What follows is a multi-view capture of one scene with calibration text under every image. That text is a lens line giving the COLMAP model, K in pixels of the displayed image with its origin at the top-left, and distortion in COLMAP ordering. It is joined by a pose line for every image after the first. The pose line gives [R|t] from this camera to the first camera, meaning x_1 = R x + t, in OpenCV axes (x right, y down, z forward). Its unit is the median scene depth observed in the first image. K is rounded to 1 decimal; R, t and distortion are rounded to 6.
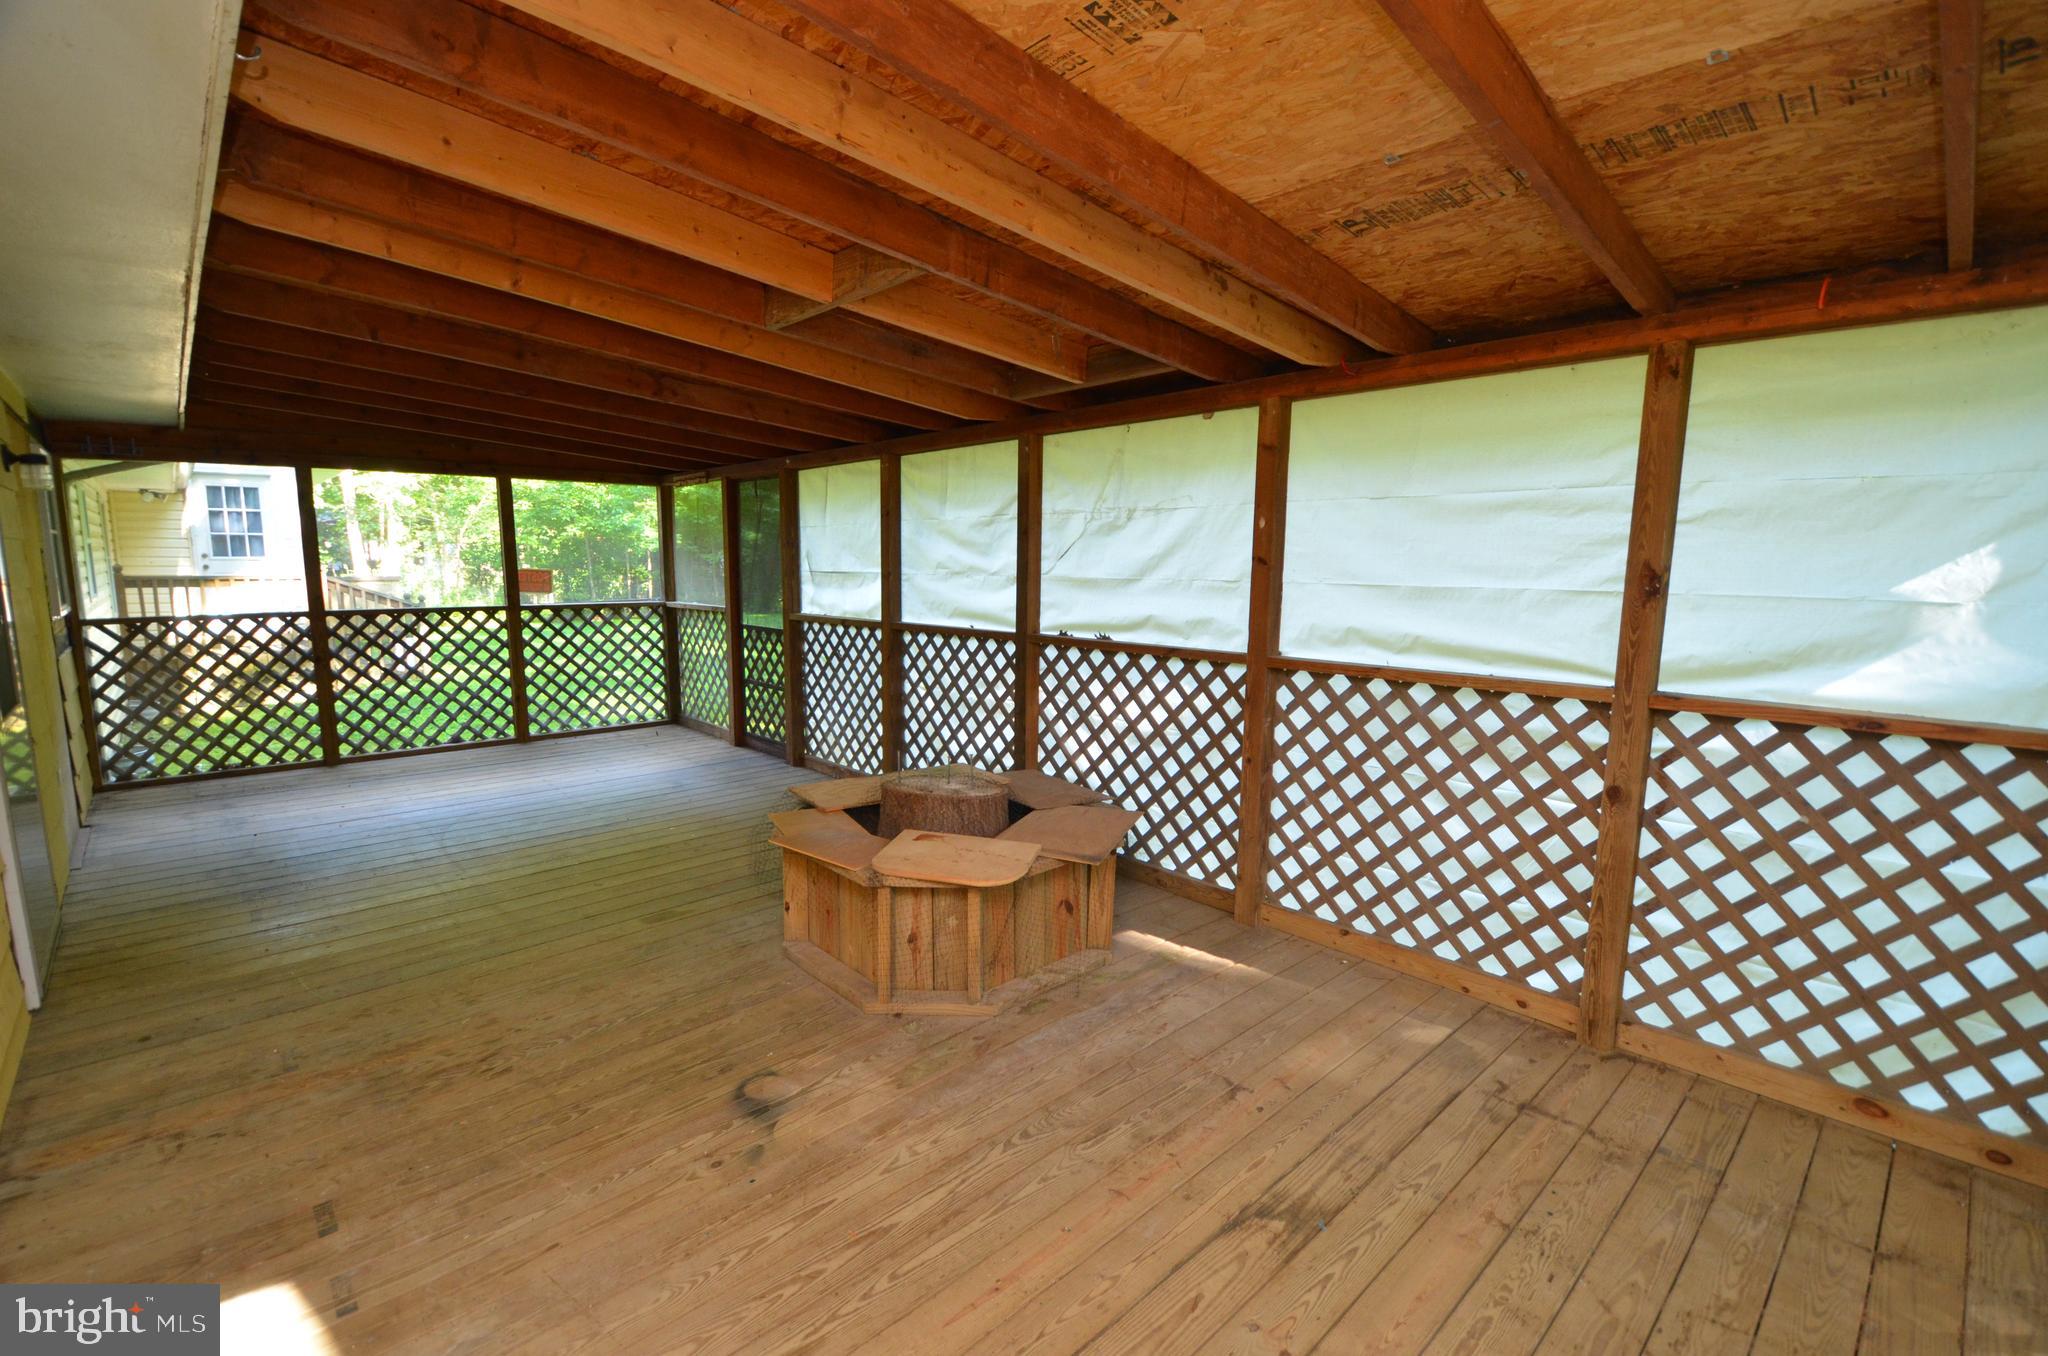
lens RADIAL K [[875.6, 0, 1017.3], [0, 875.6, 678.7], [0, 0, 1]] dist [-0.016165, -0.001069]
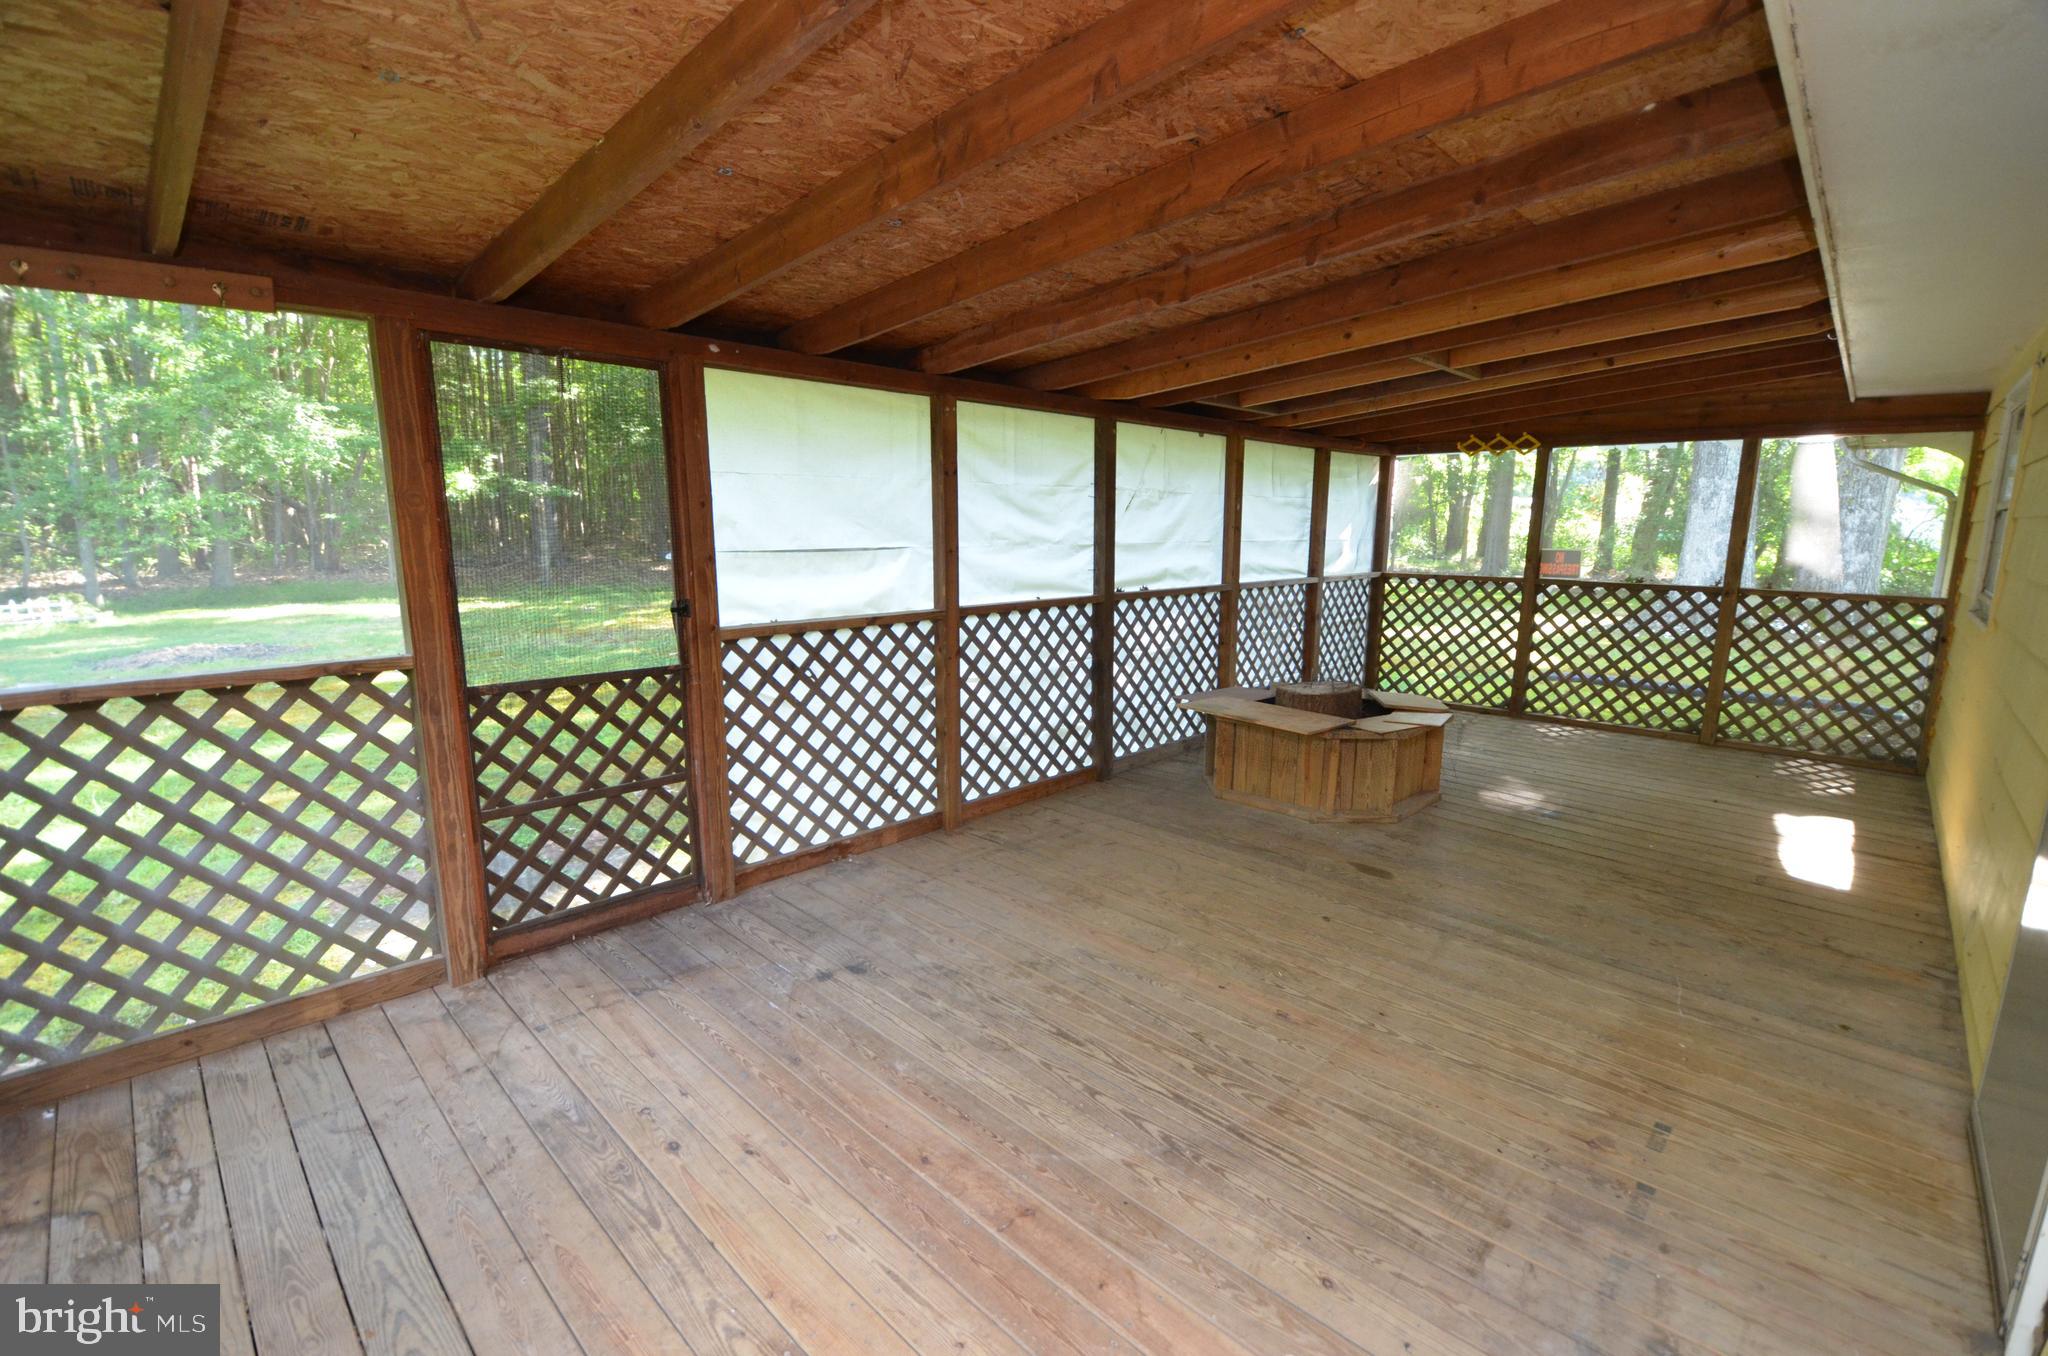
lens RADIAL K [[823.1, 0, 1017.4], [0, 823.1, 679.2], [0, 0, 1]] dist [0.001219, 0.000006]
pose [[-0.009605, -0.180481, 0.983532, -0.950030], [0.136365, 0.974152, 0.180092, -0.135356], [-0.990612, 0.135849, 0.015255, 0.989054]]
